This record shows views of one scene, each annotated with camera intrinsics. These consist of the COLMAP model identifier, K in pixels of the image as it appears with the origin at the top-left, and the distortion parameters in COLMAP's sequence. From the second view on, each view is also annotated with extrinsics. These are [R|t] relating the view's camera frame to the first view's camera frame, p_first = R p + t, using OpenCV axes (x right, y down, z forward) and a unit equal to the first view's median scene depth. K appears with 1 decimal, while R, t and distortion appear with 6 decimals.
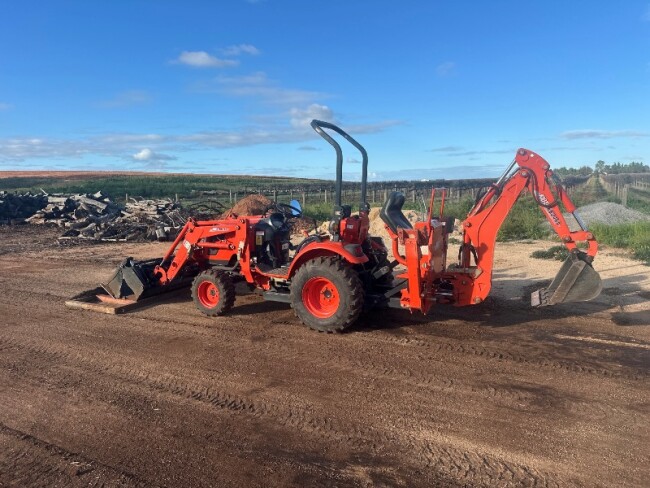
lens RADIAL K [[464.1, 0, 325.0], [0, 464.1, 244.0], [0, 0, 1]] dist [0.030266, -0.042242]
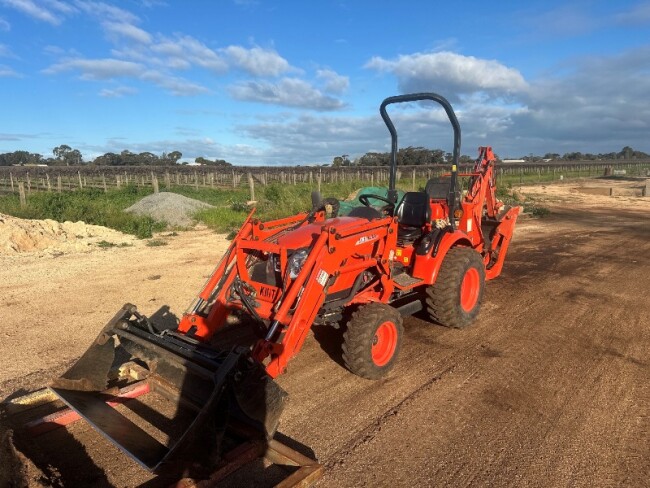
lens RADIAL K [[464.1, 0, 325.0], [0, 464.1, 244.0], [0, 0, 1]] dist [0.030266, -0.042242]
pose [[0.290658, -0.161075, 0.943172, -0.857116], [0.134890, 0.982782, 0.126270, -0.112761], [-0.947271, 0.090523, 0.307381, 0.872102]]
